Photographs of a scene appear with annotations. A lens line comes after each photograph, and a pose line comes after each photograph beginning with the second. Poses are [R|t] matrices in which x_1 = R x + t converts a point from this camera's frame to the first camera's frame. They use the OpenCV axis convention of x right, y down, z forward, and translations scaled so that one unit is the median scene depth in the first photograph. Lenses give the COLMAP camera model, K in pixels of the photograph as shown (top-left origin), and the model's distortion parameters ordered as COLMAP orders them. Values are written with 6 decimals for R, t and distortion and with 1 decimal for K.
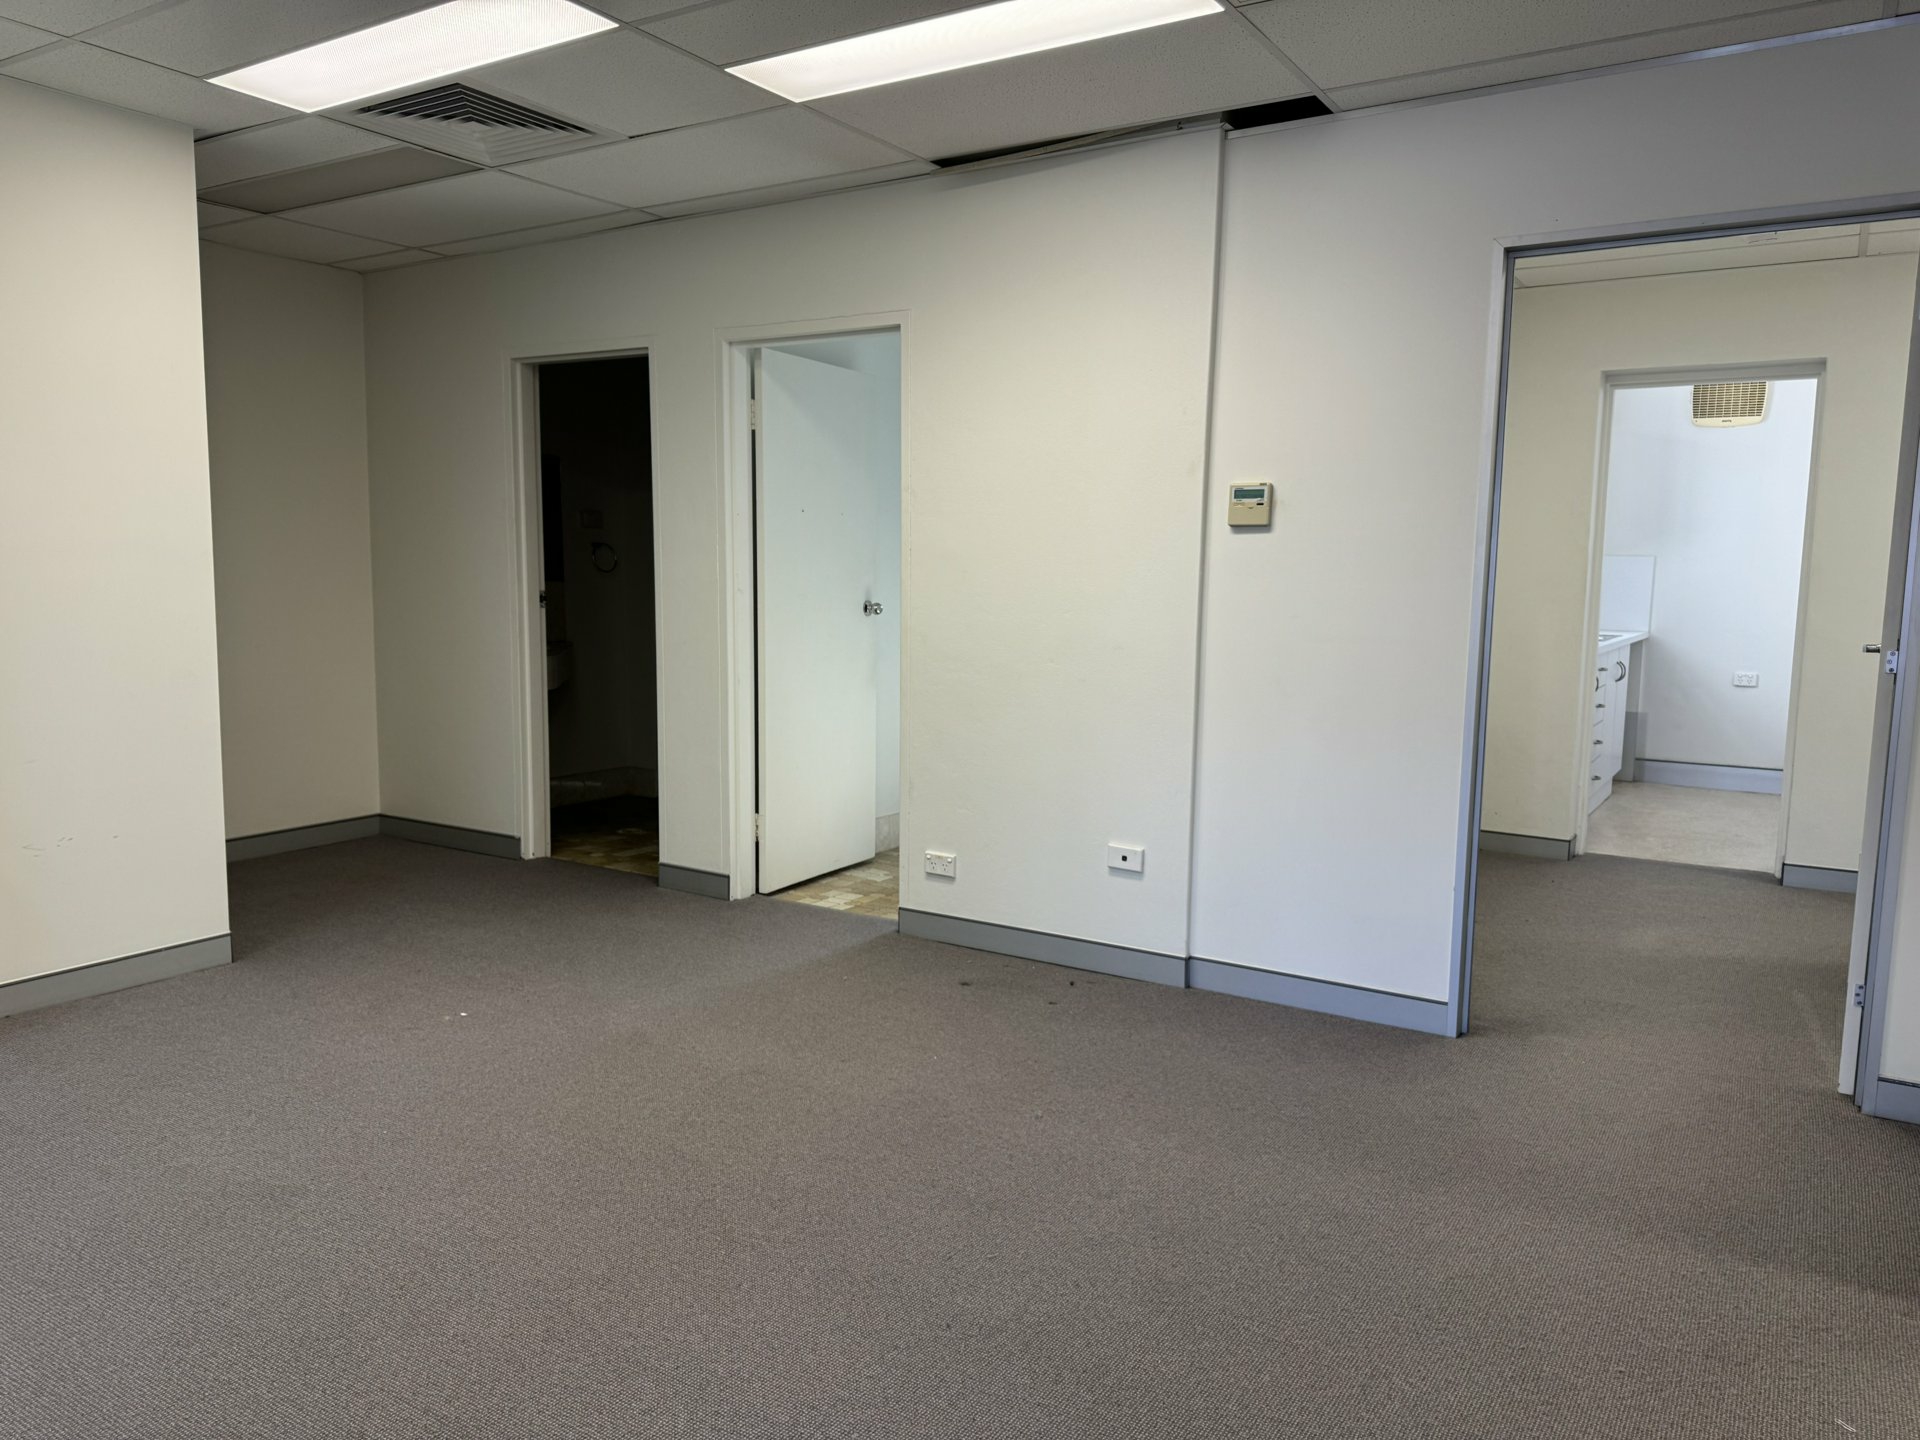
lens RADIAL K [[1358.7, 0, 940.1], [0, 1358.7, 725.2], [0, 0, 1]] dist [0.042303, -0.058434]
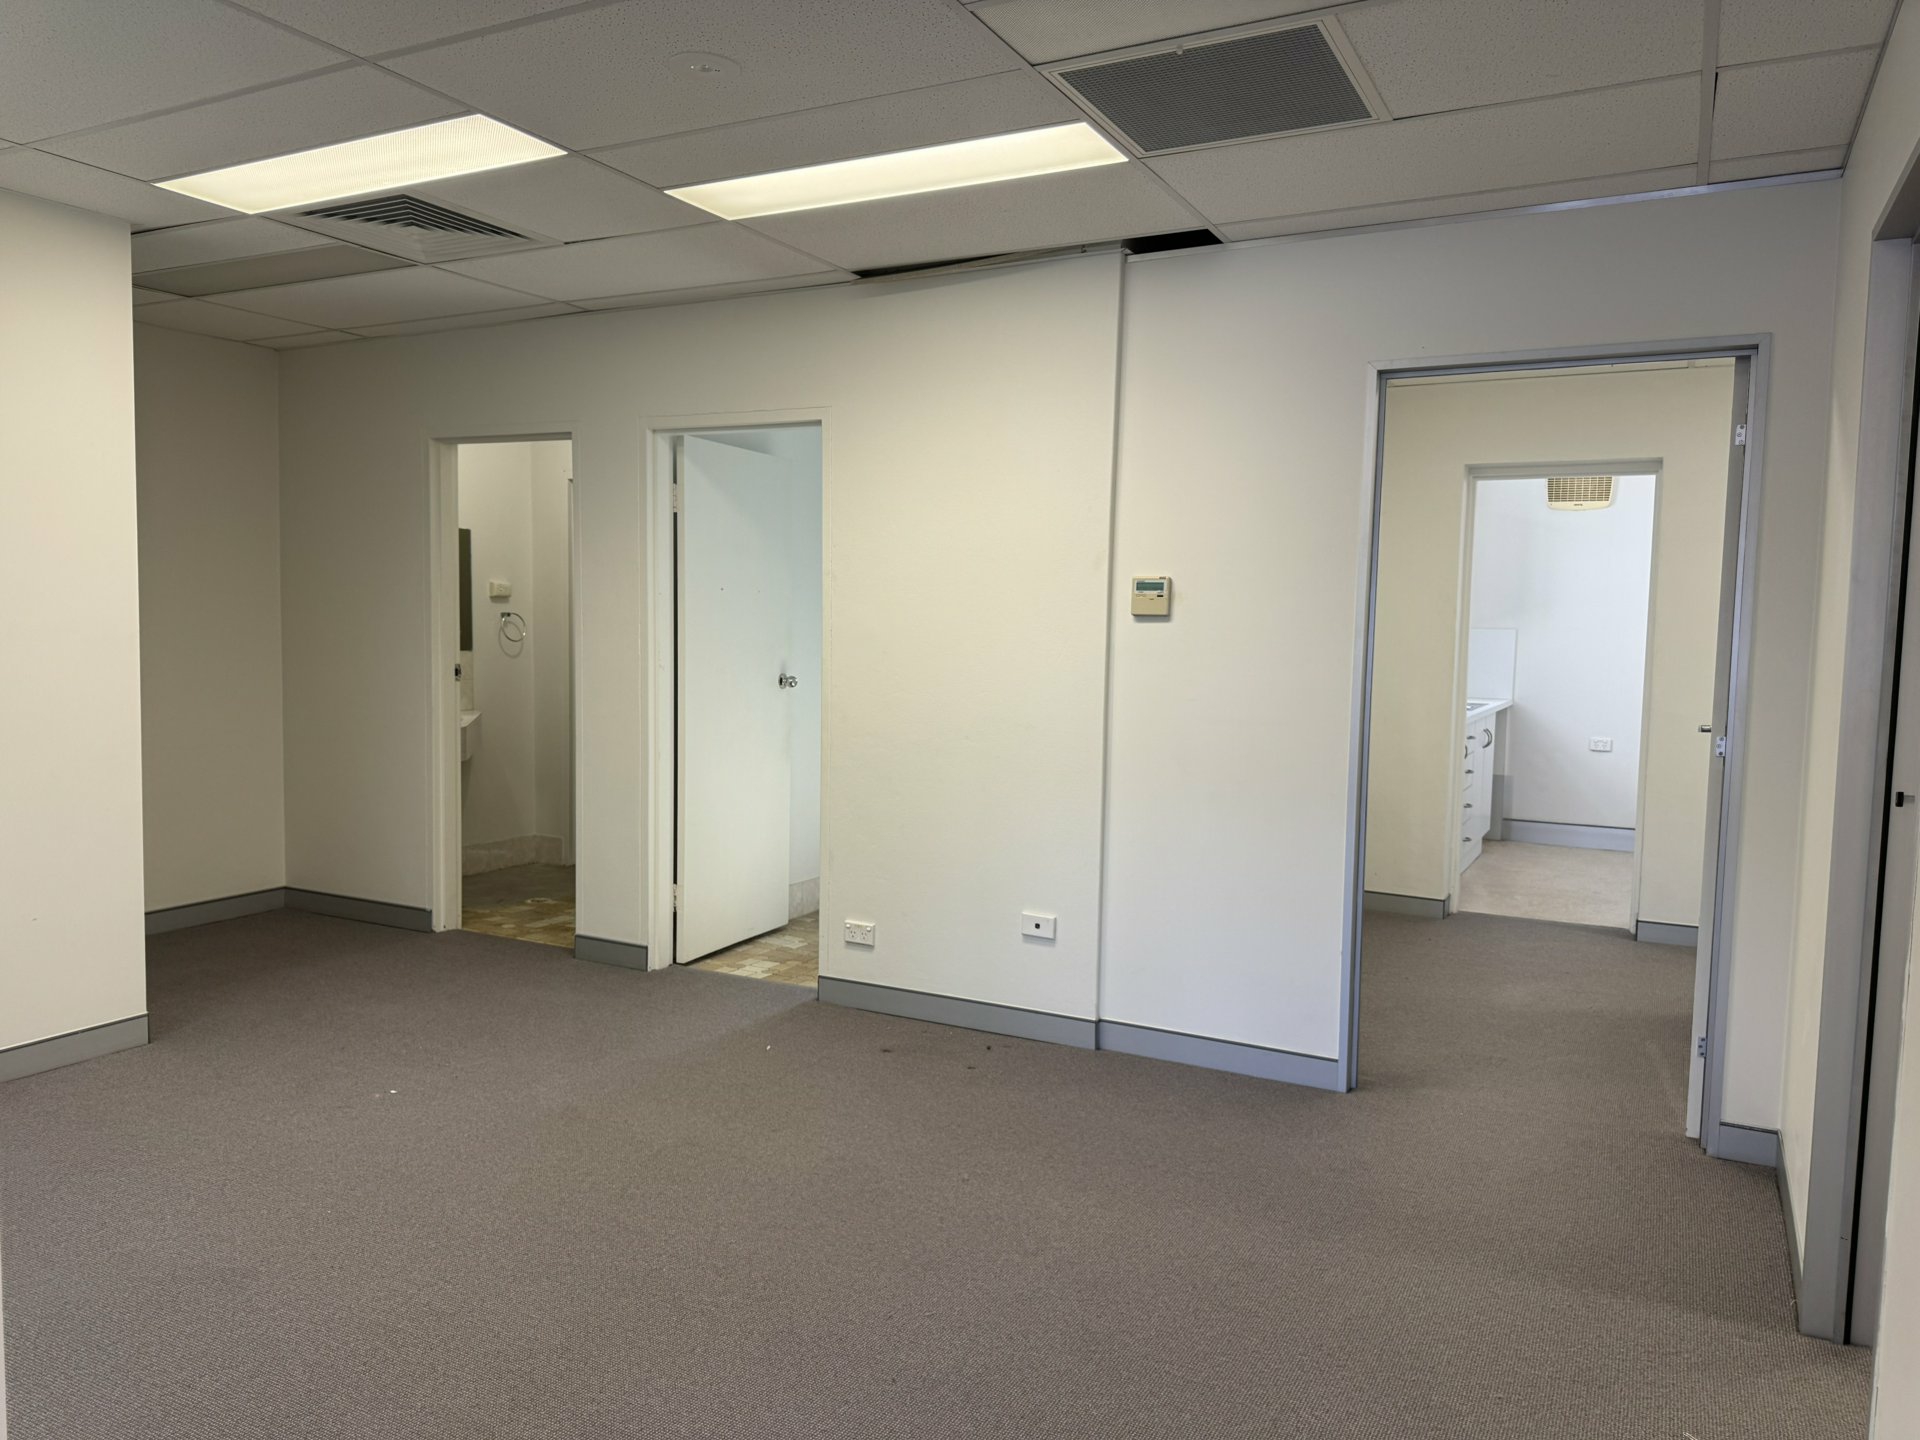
lens RADIAL K [[1358.7, 0, 940.1], [0, 1358.7, 723.6], [0, 0, 1]] dist [0.042303, -0.058434]
pose [[0.996846, -0.001445, 0.079342, -0.023242], [0.004675, 0.999167, -0.040537, -0.017316], [-0.079217, 0.040780, 0.996023, -0.050660]]
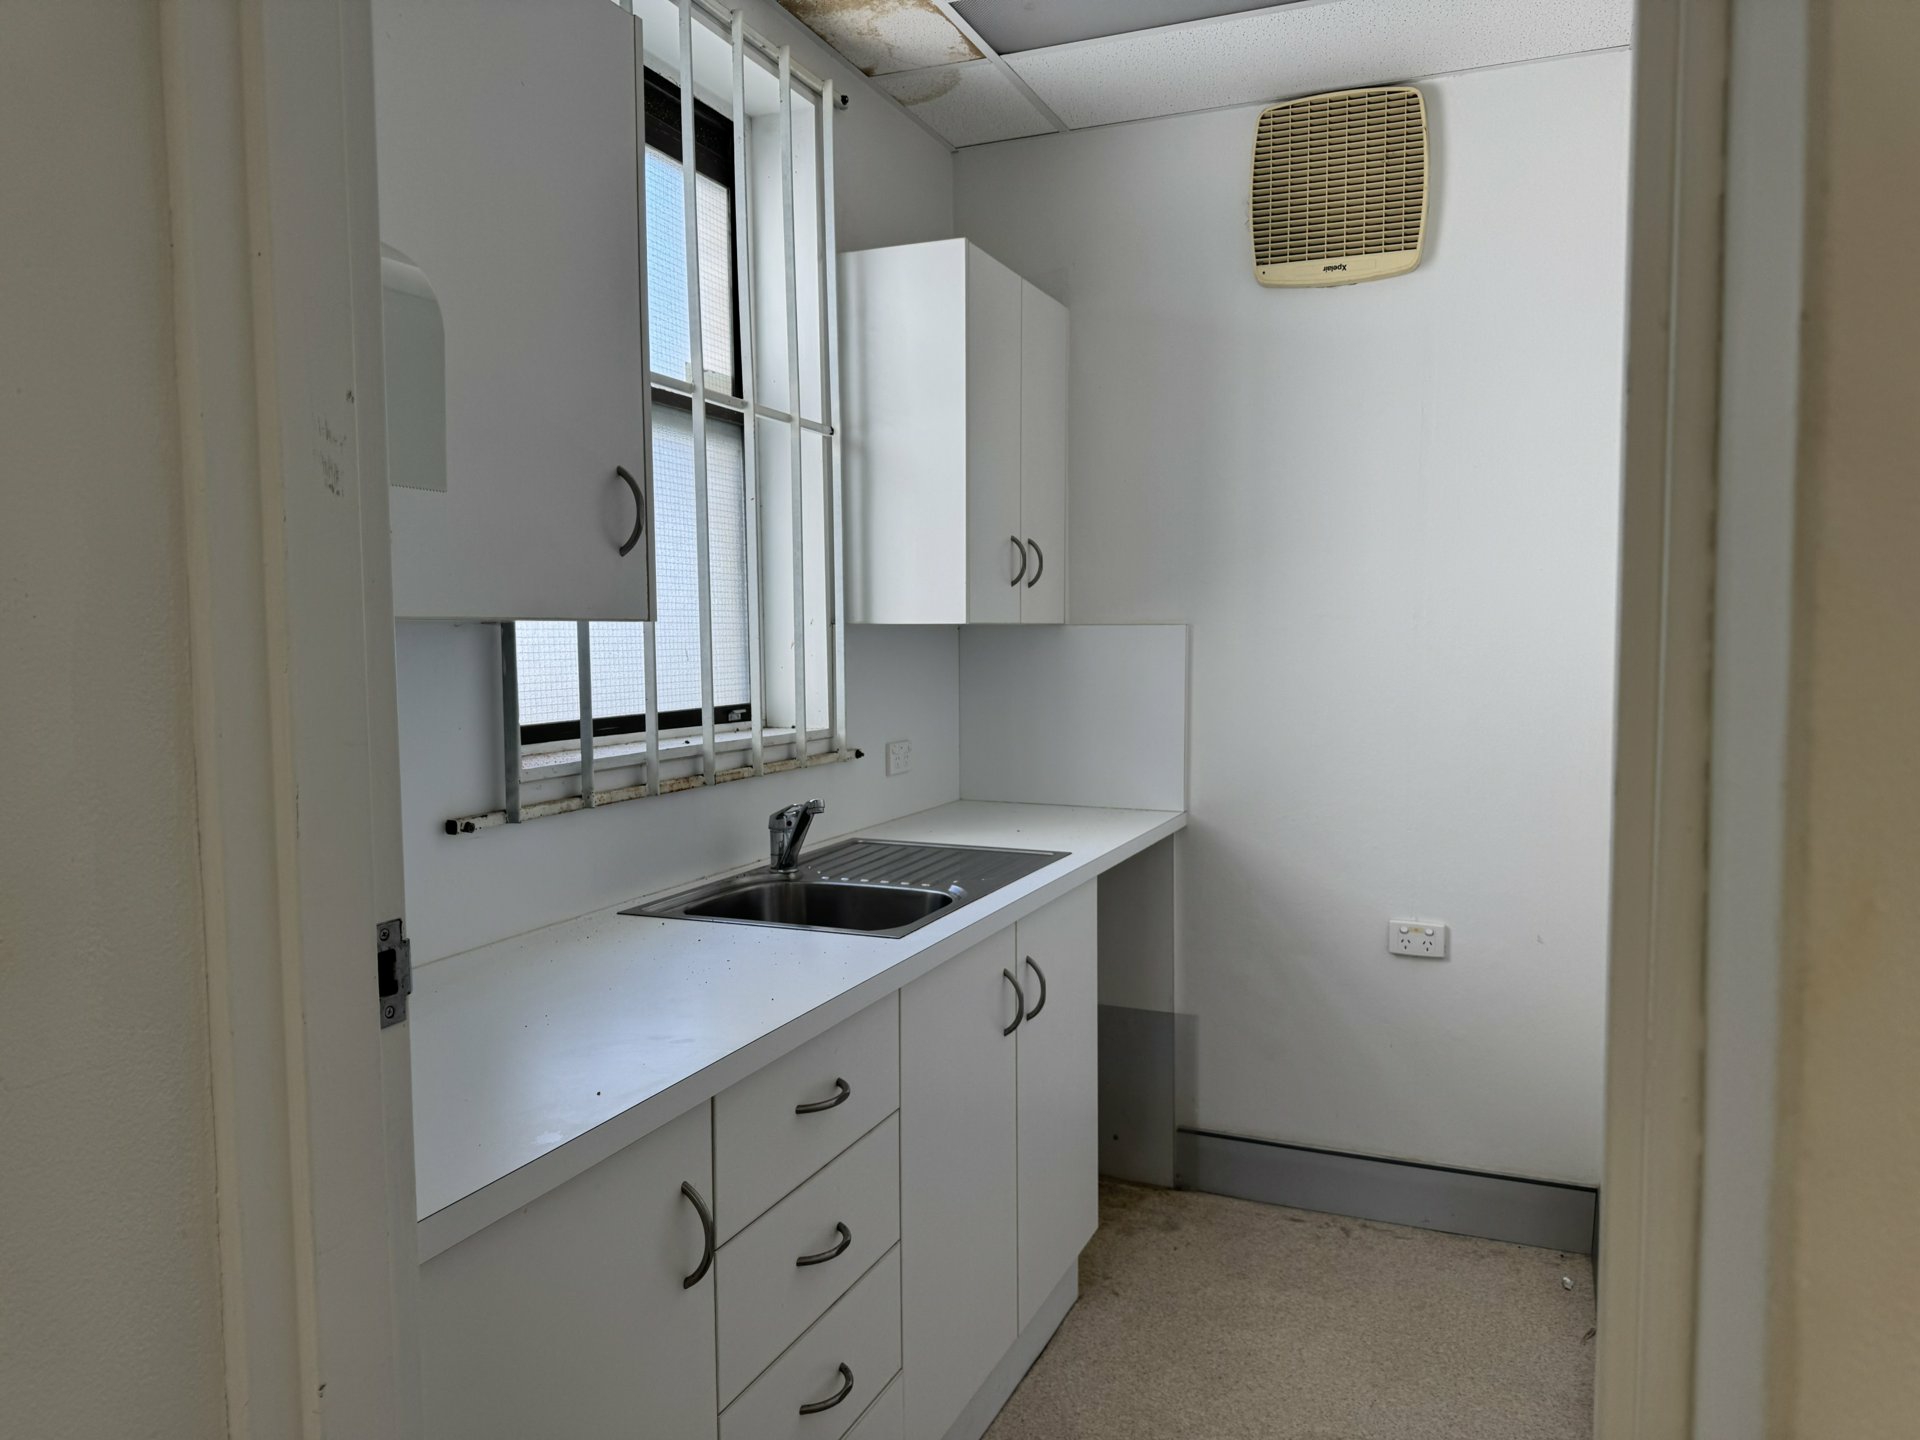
lens RADIAL K [[1358.7, 0, 947.5], [0, 1358.7, 705.1], [0, 0, 1]] dist [0.042303, -0.058434]
pose [[0.986807, -0.021988, 0.160399, 0.788468], [0.032224, 0.997587, -0.061493, -0.156571], [-0.158660, 0.065850, 0.985135, 1.266551]]
